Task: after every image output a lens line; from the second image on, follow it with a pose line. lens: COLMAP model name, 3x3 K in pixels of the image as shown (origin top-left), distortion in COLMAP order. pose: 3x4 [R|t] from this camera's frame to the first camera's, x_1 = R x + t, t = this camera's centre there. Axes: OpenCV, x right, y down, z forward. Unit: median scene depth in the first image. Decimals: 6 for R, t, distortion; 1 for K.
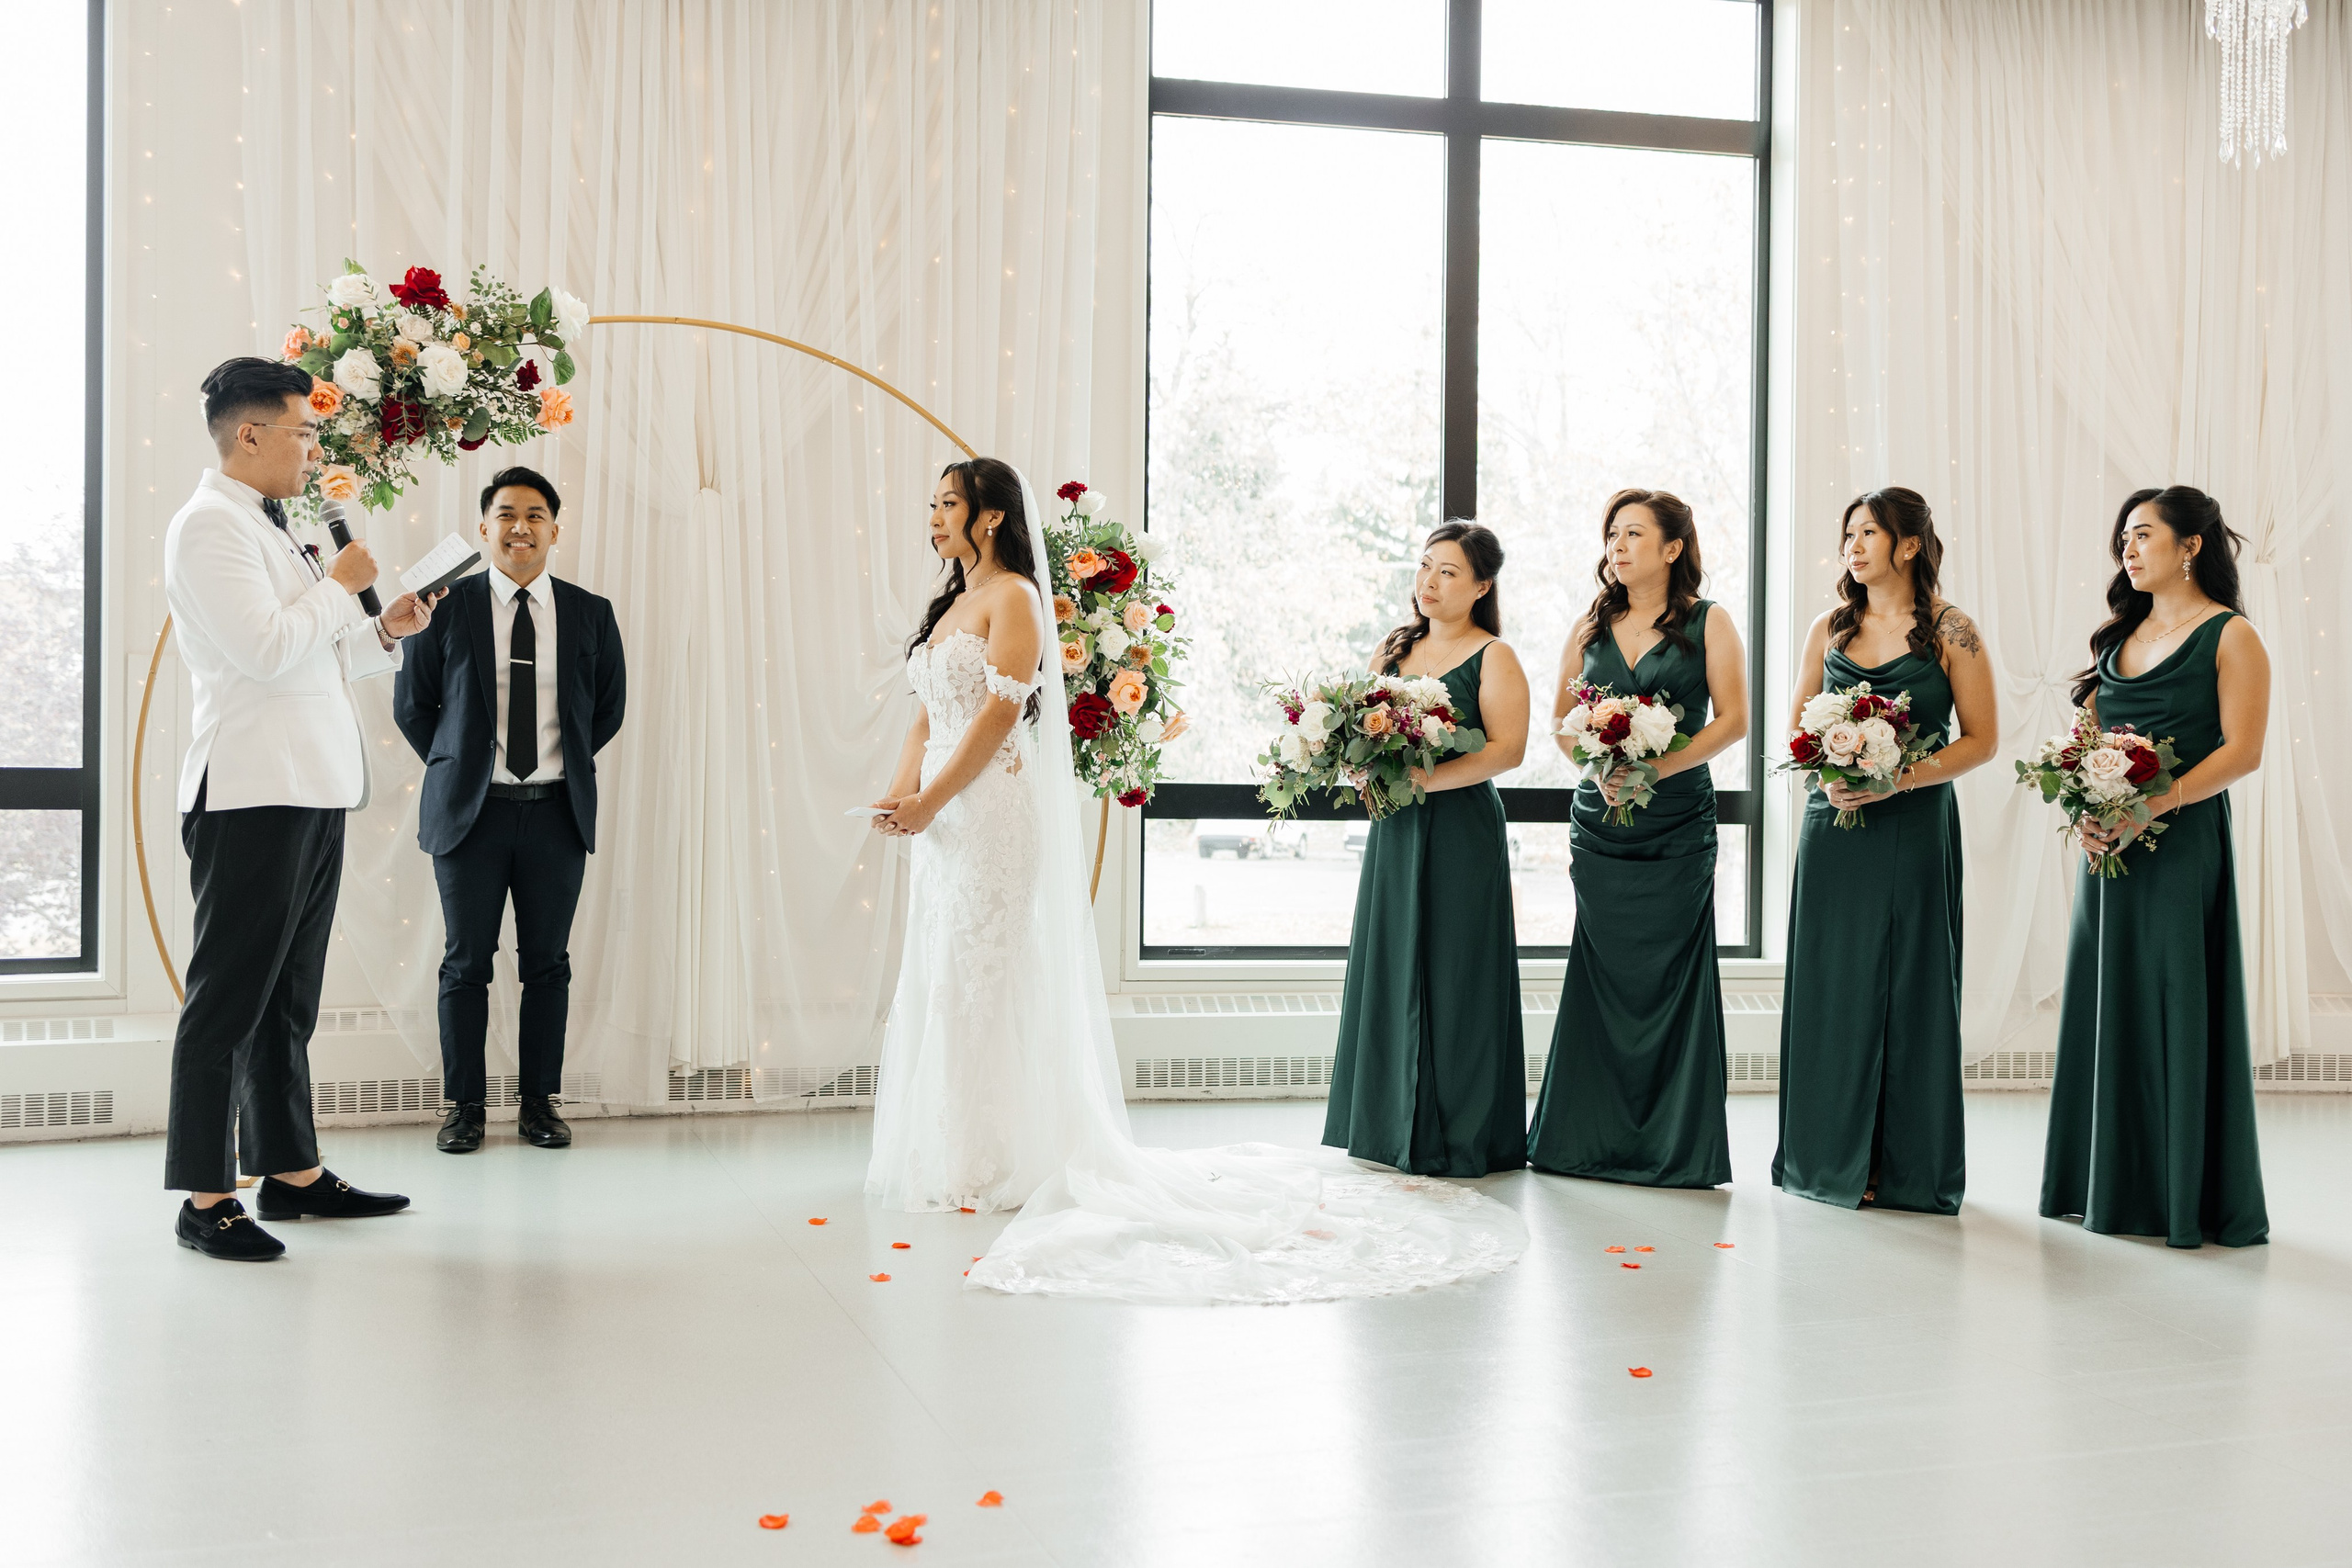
lens RADIAL K [[2357.0, 0, 1212.9], [0, 2357.0, 786.7], [0, 0, 1]] dist [0.005532, -0.002628]
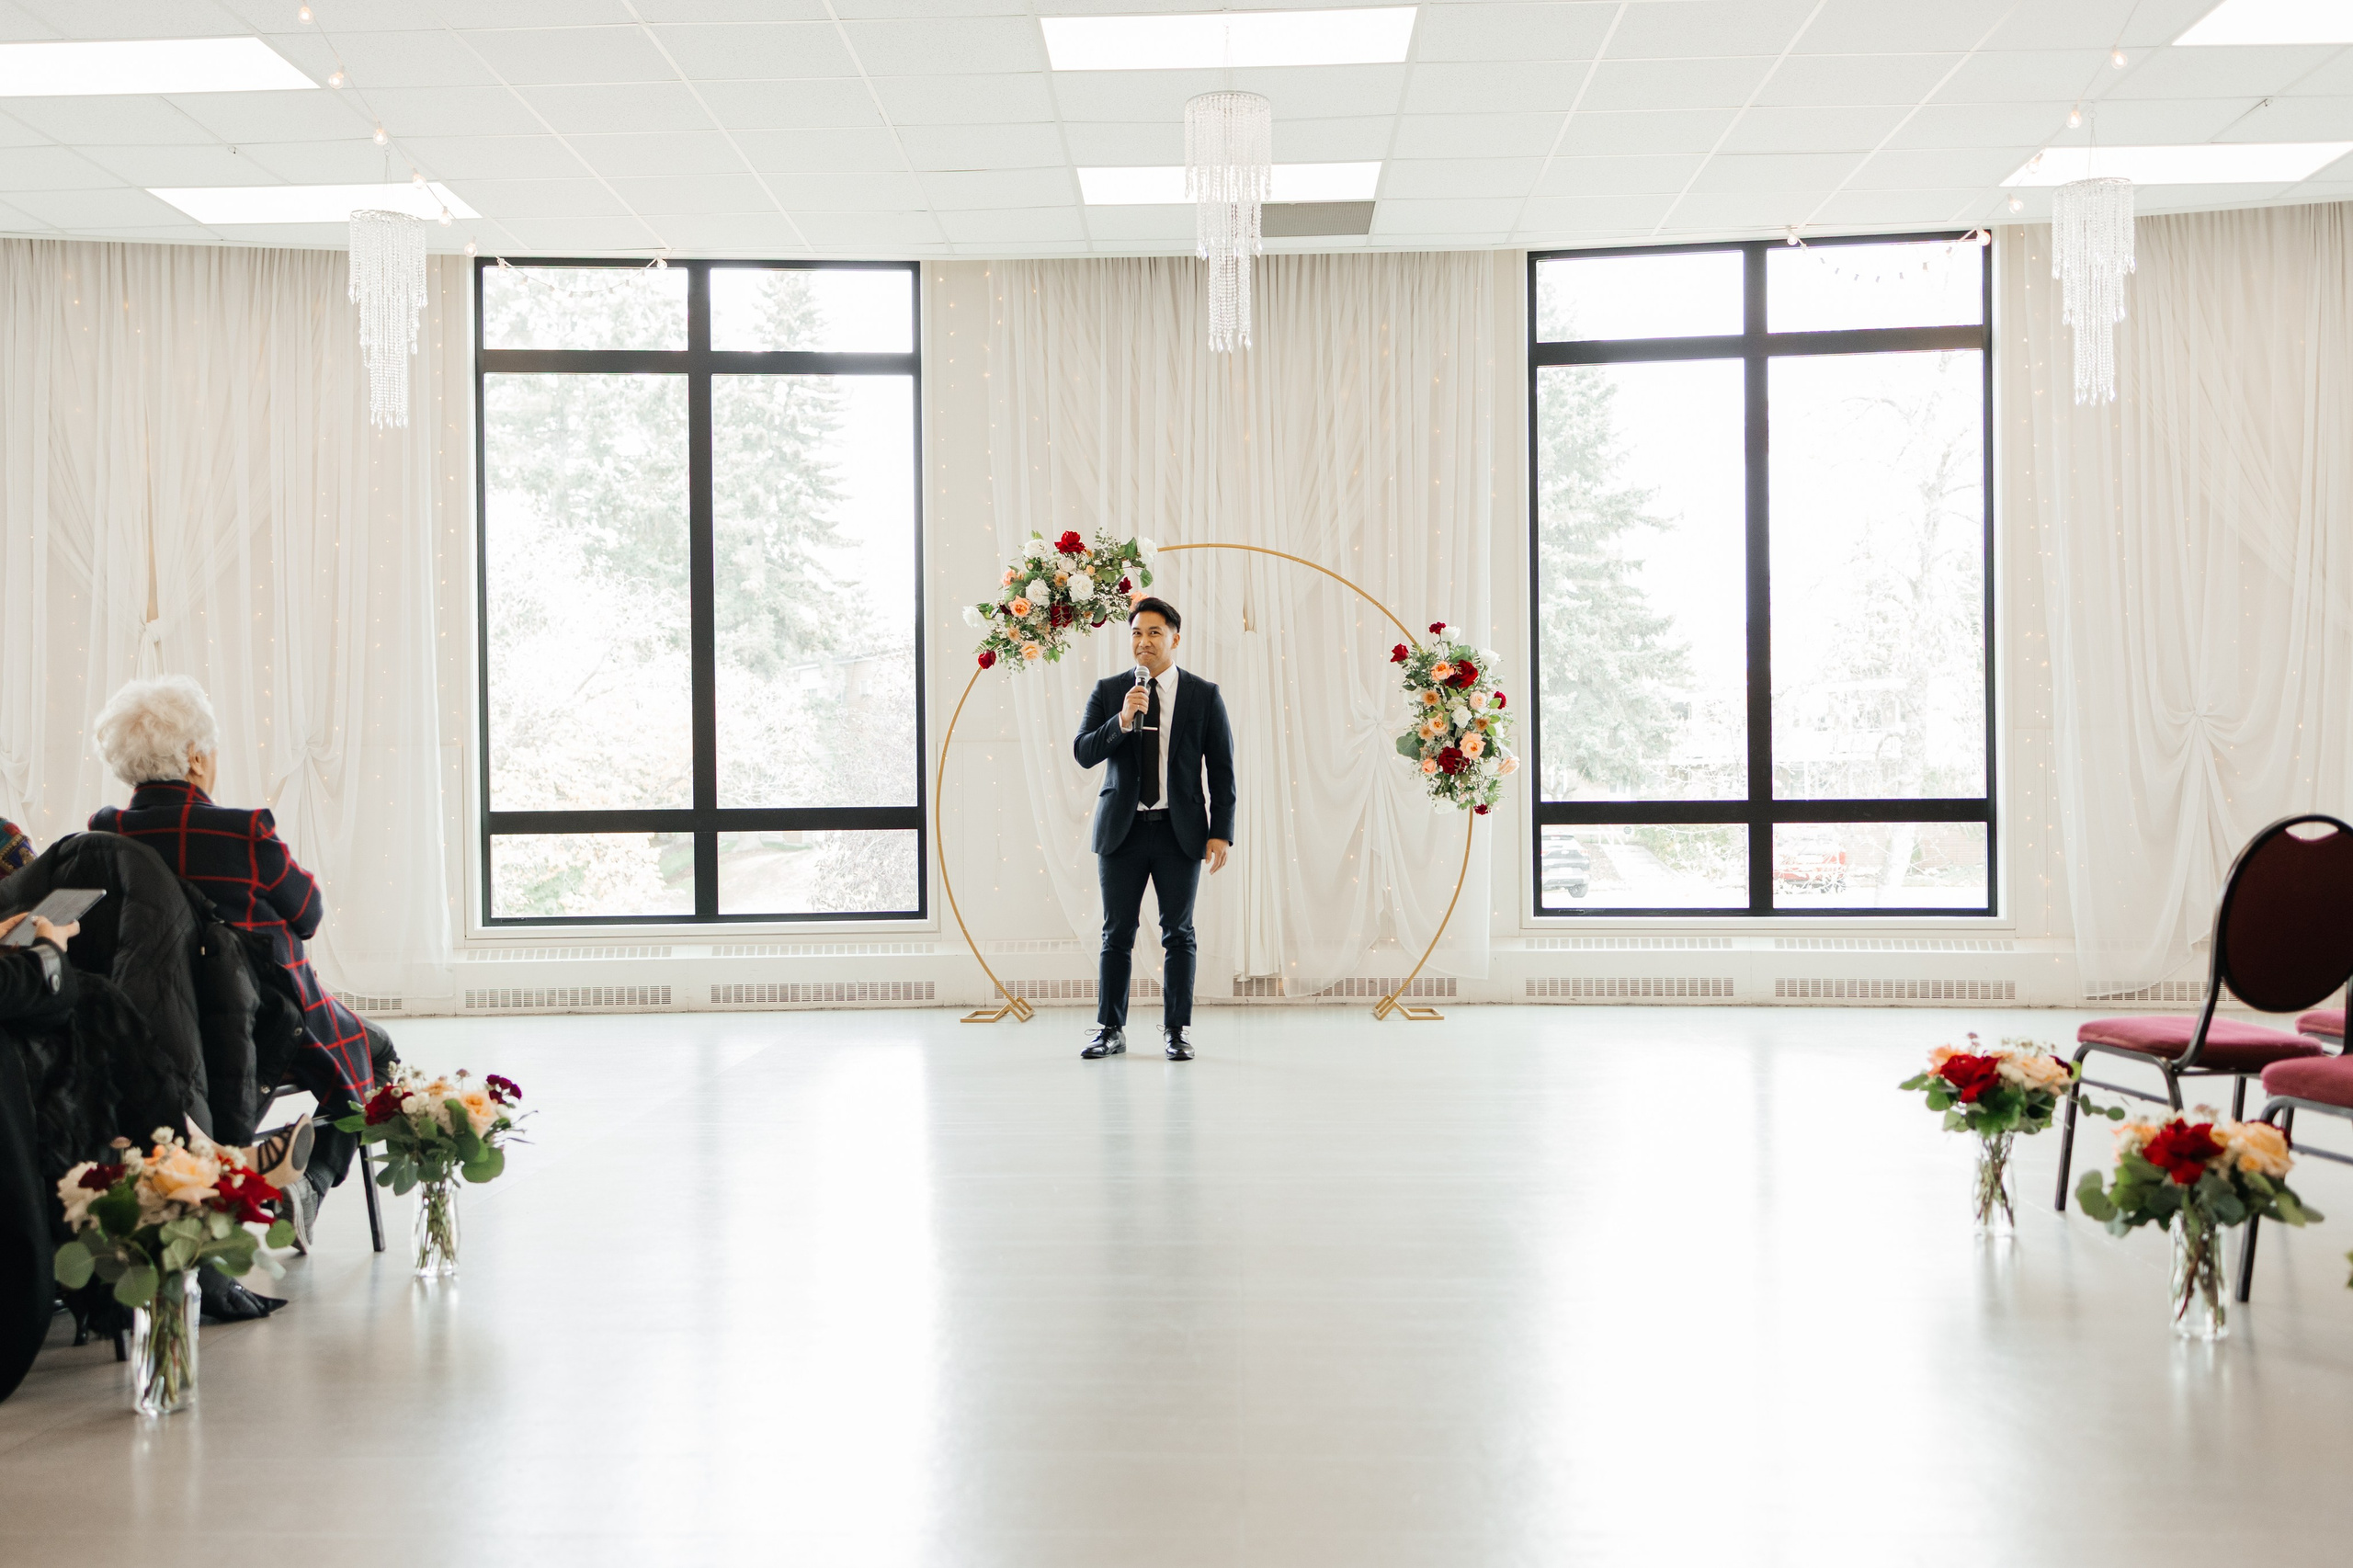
lens RADIAL K [[2470.3, 0, 1100.6], [0, 2470.3, 819.1], [0, 0, 1]] dist [-0.009633, 0.006069]
pose [[0.921441, -0.021251, -0.387936, 0.399460], [0.019433, 0.999774, -0.008611, 0.021699], [0.388032, 0.000396, 0.921646, -0.717571]]
